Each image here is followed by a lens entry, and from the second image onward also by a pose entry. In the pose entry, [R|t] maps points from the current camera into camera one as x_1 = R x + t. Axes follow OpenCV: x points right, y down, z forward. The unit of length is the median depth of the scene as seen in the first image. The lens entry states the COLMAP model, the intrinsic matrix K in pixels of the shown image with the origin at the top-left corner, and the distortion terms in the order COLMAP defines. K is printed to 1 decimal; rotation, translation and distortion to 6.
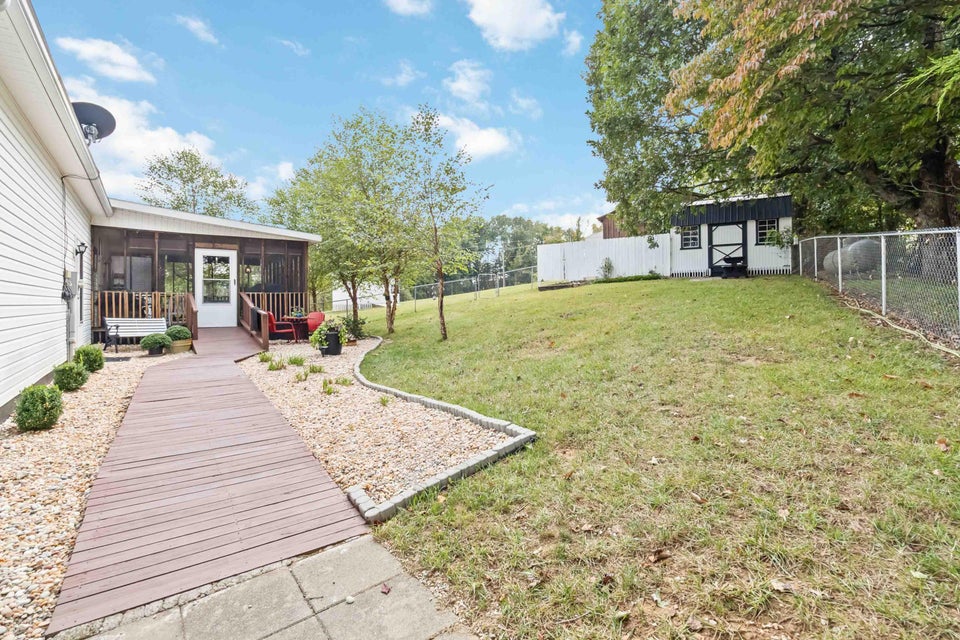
lens RADIAL K [[443.7, 0, 486.2], [0, 443.7, 301.1], [0, 0, 1]] dist [-0.001743, -0.000195]
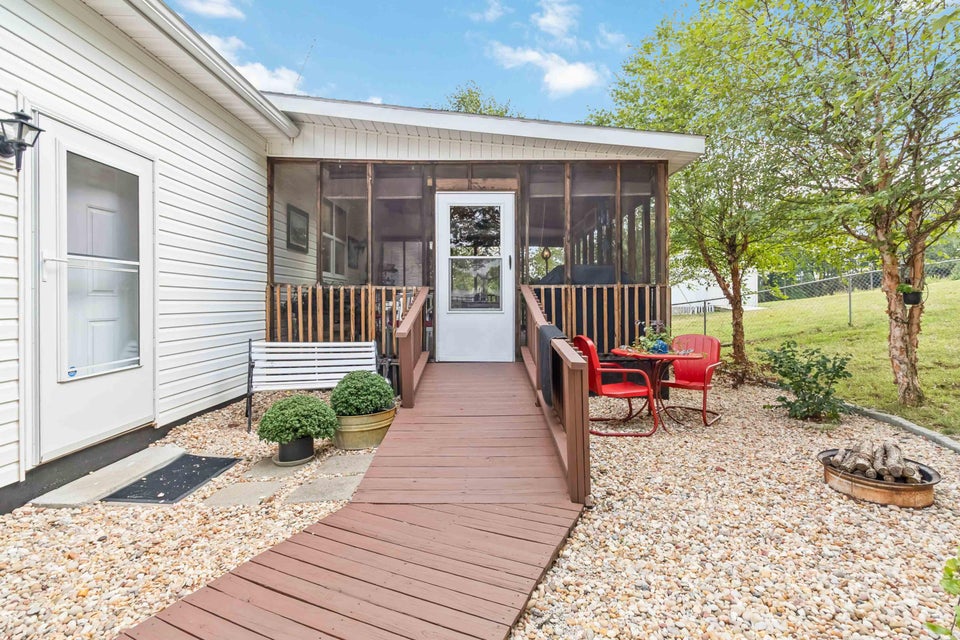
lens RADIAL K [[443.7, 0, 486.2], [0, 443.7, 301.1], [0, 0, 1]] dist [-0.001743, -0.000195]
pose [[0.800089, 0.007815, -0.599830, -0.319628], [-0.000821, 0.999928, 0.011933, -0.009381], [0.599881, -0.009055, 0.800038, 0.629870]]
